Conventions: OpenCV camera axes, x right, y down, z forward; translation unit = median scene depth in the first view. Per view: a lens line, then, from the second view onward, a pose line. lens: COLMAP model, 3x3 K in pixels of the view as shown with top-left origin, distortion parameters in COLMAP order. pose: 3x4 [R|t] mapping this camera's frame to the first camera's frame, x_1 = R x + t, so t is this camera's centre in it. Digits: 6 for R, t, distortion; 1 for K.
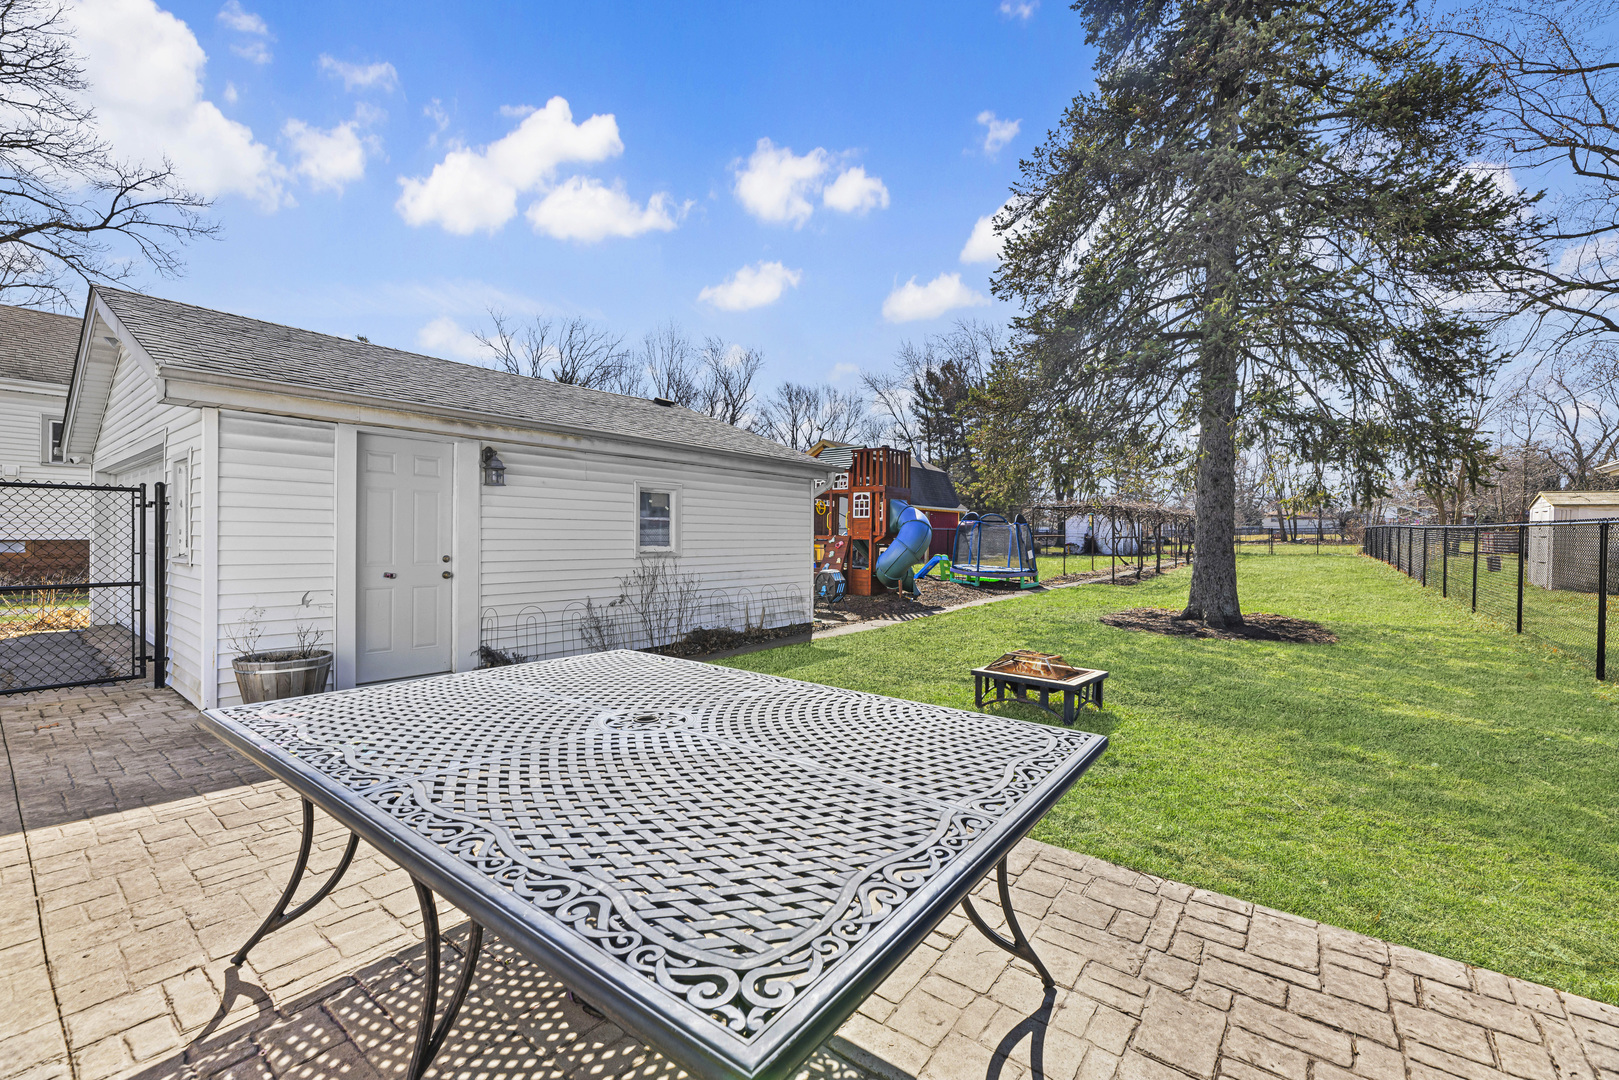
lens RADIAL K [[654.0, 0, 817.1], [0, 654.0, 538.1], [0, 0, 1]] dist [-0.000717, -0.000015]
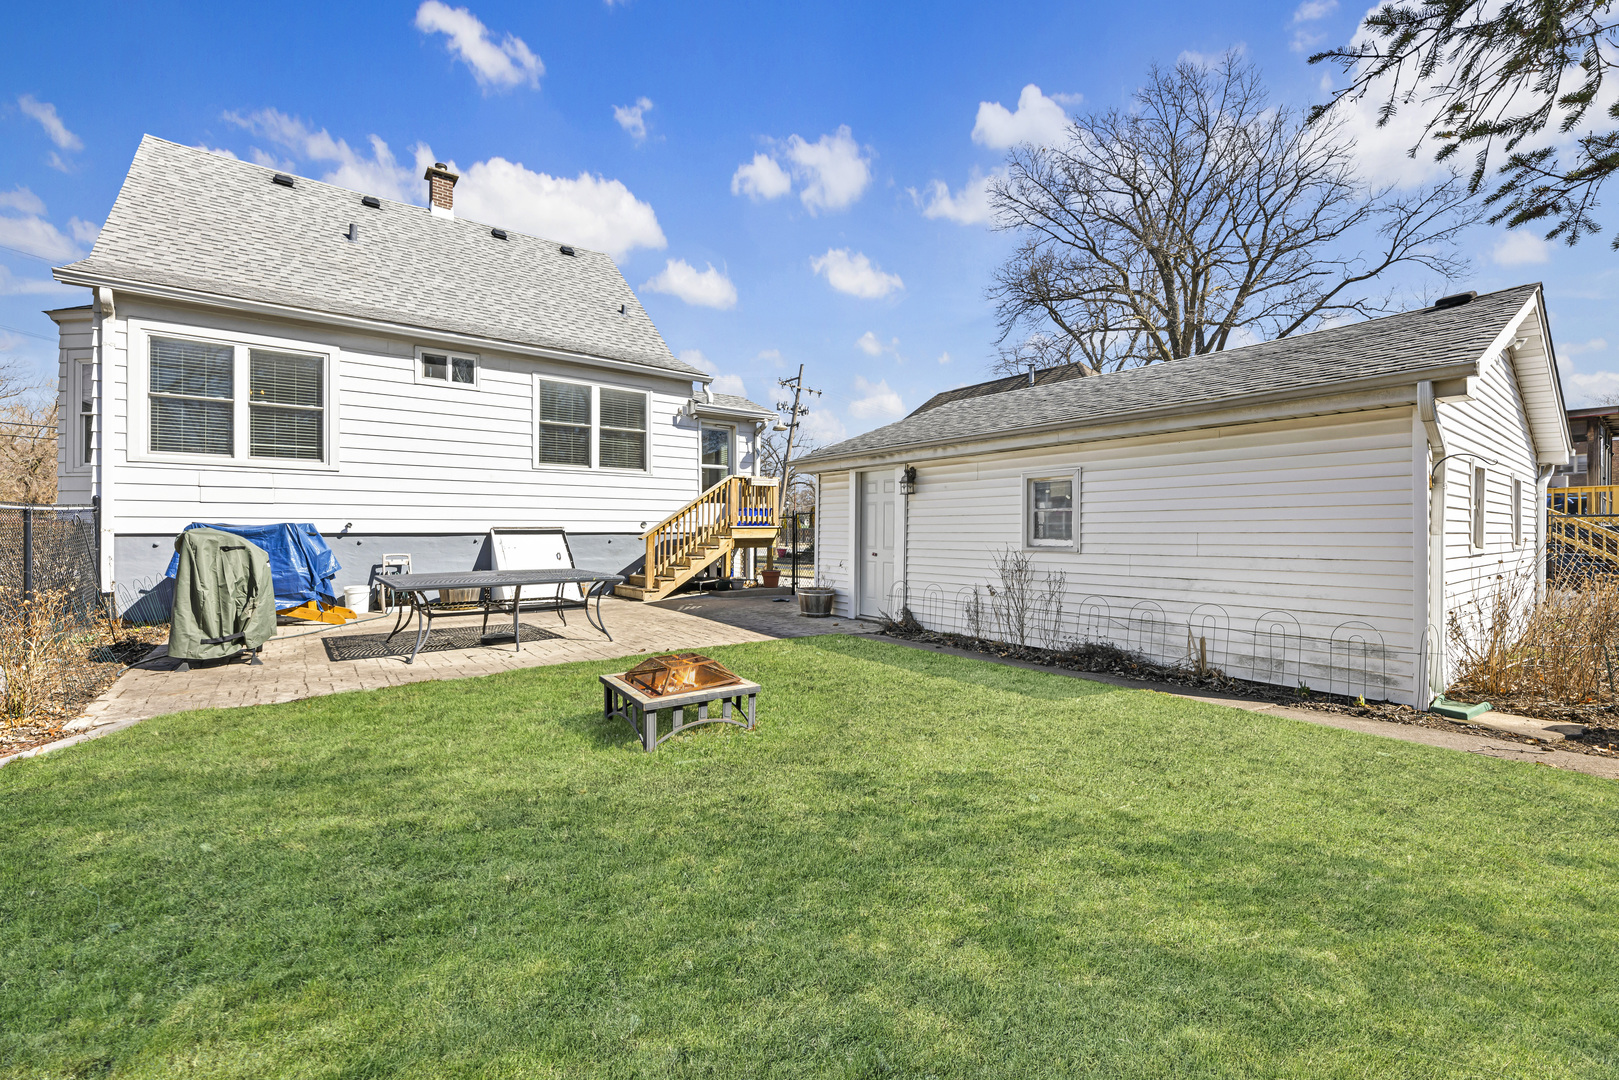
lens RADIAL K [[654.0, 0, 810.1], [0, 654.0, 535.7], [0, 0, 1]] dist [-0.000717, -0.000015]
pose [[-0.272864, -0.006210, -0.962033, 0.805767], [-0.003042, 0.999980, -0.005593, 0.015234], [0.962048, 0.001400, -0.272877, 1.038519]]
